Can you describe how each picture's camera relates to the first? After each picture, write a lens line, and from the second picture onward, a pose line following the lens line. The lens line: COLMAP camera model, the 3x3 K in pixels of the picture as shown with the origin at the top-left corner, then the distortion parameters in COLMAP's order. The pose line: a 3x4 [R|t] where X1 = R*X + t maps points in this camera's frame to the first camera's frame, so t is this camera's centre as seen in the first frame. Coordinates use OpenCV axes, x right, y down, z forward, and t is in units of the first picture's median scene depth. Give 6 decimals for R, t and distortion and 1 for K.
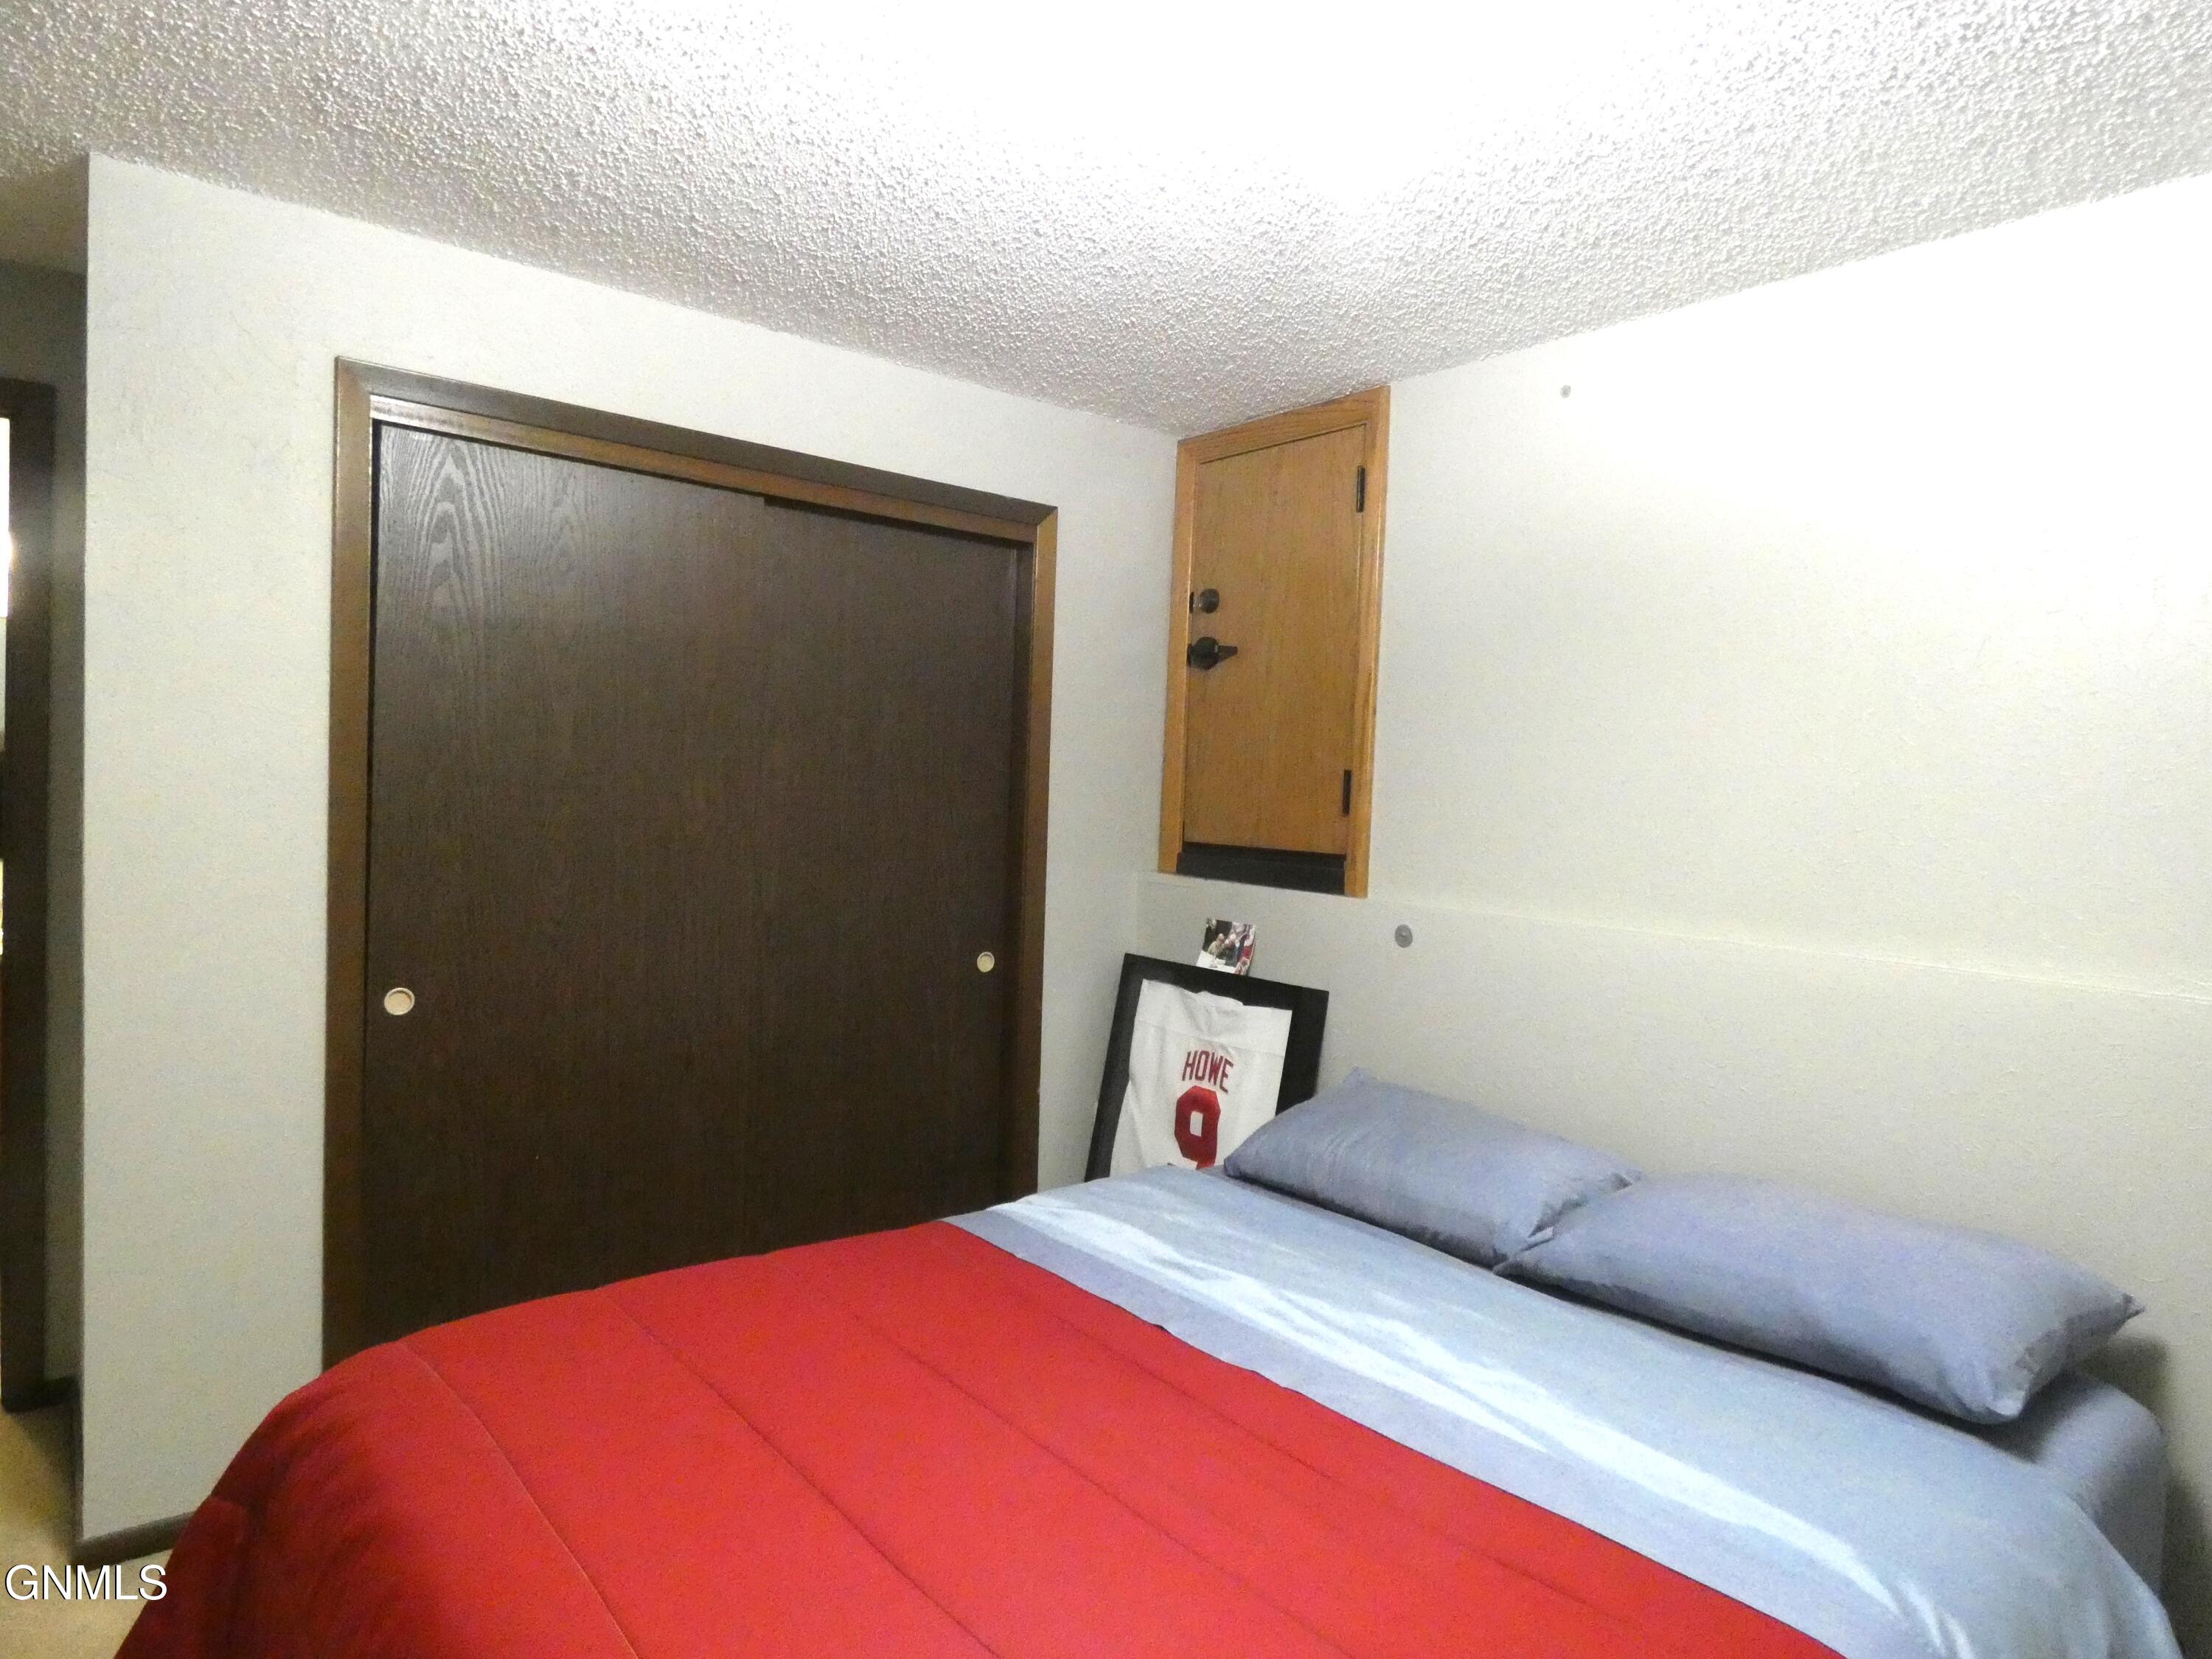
lens RADIAL K [[1319.2, 0, 1107.3], [0, 1319.2, 826.5], [0, 0, 1]] dist [0.000490, -0.008292]
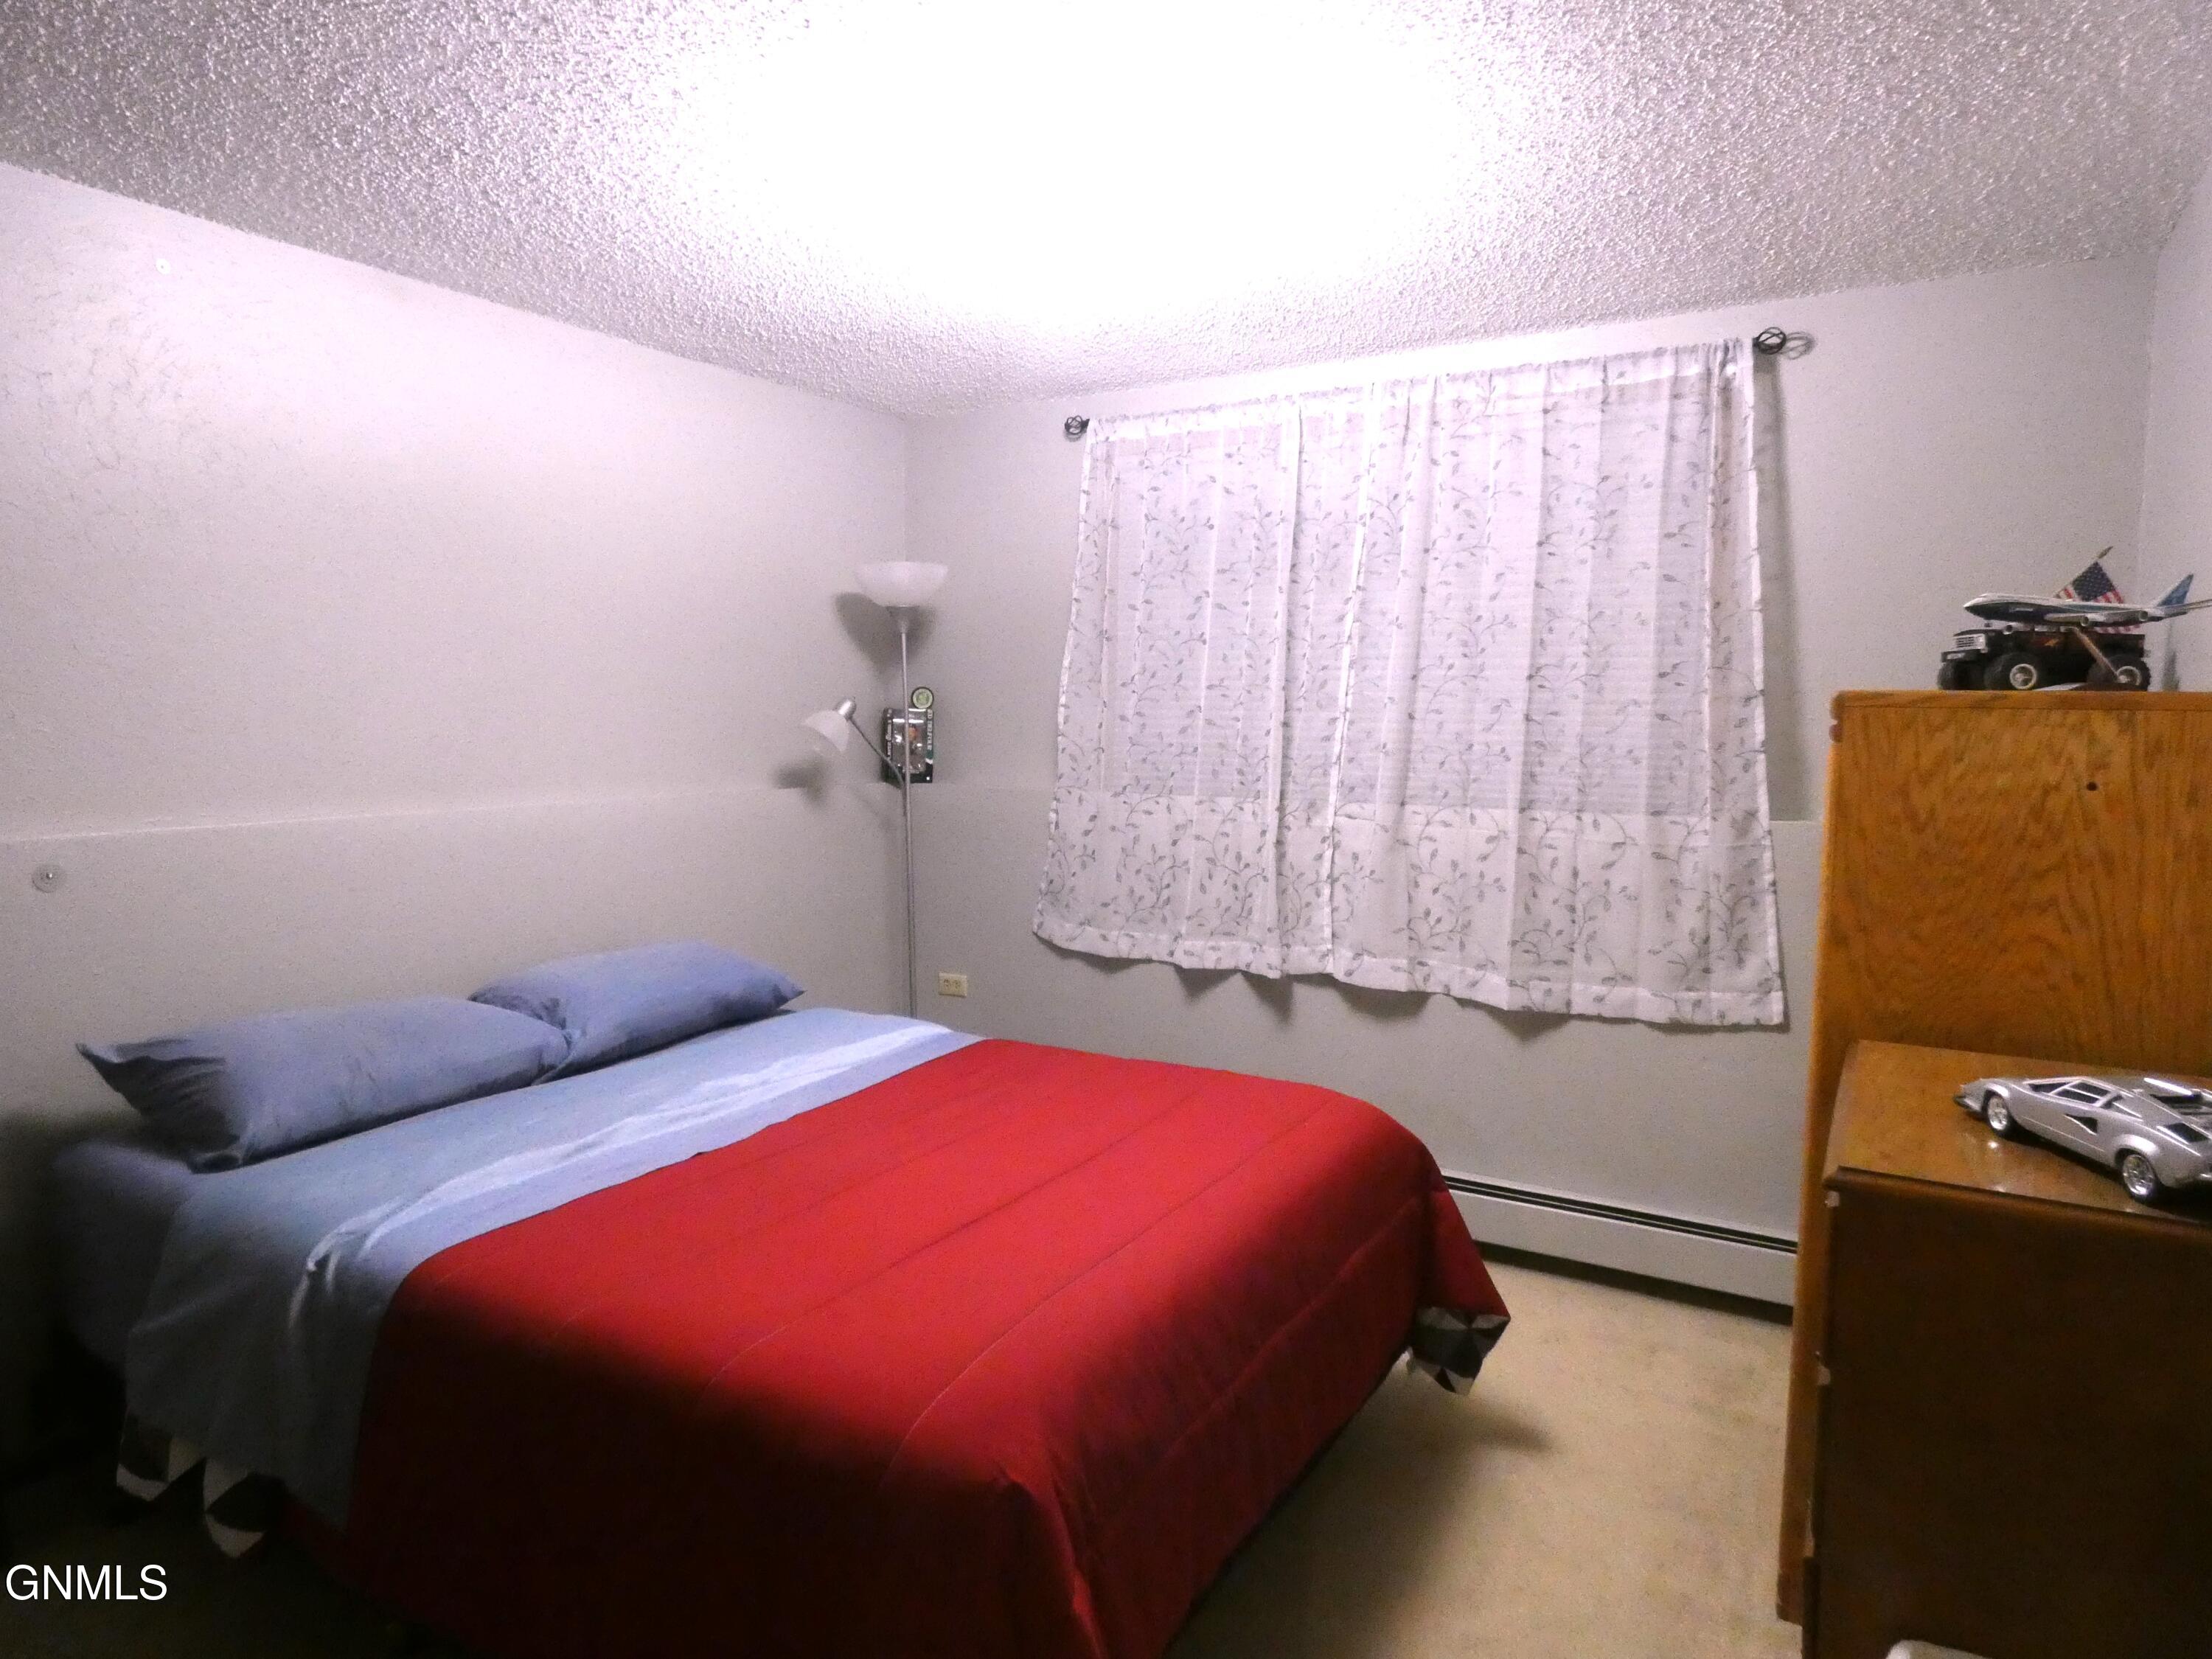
lens RADIAL K [[1319.2, 0, 1113.8], [0, 1319.2, 838.8], [0, 0, 1]] dist [0.000490, -0.008292]
pose [[-0.350250, -0.136290, 0.926687, -0.669755], [0.008380, 0.988862, 0.148602, -0.048823], [-0.936619, 0.059813, -0.345207, 0.590697]]
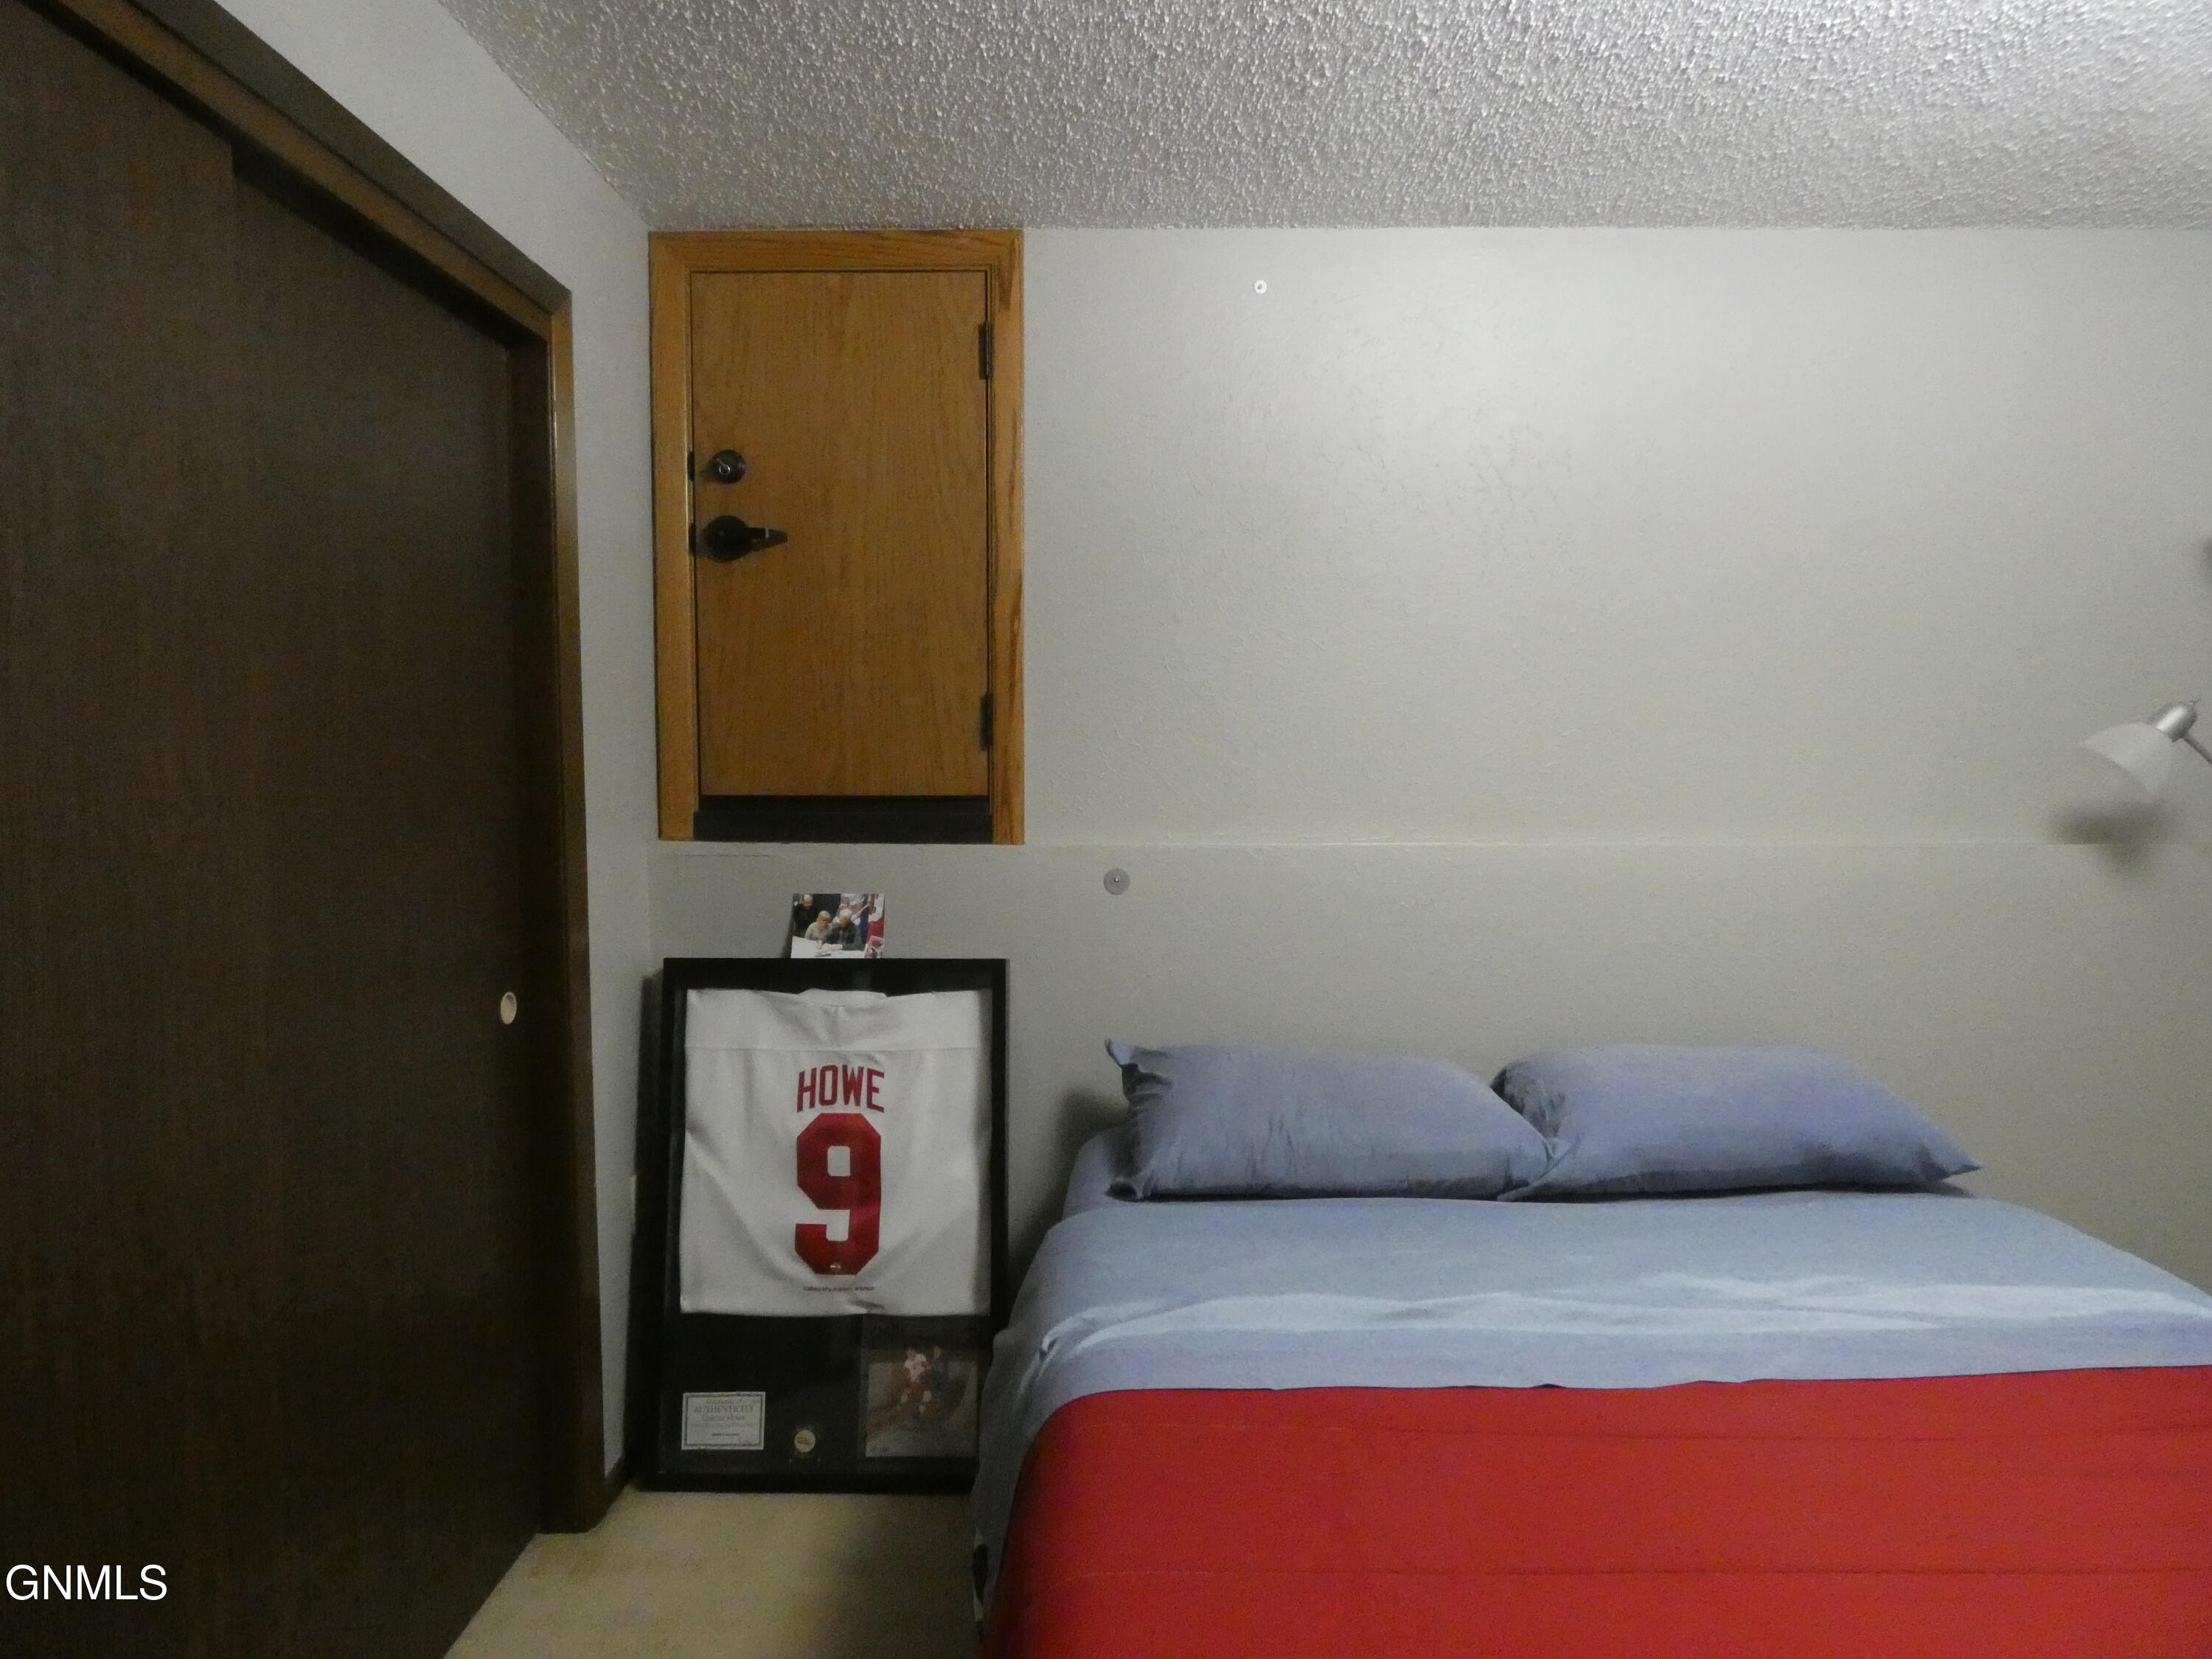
lens RADIAL K [[1319.2, 0, 1102.4], [0, 1319.2, 825.4], [0, 0, 1]] dist [0.000490, -0.008292]
pose [[0.633089, -0.092675, 0.768512, -0.404239], [0.051574, 0.995651, 0.077579, -0.019682], [-0.772359, -0.009479, 0.635115, 0.399117]]
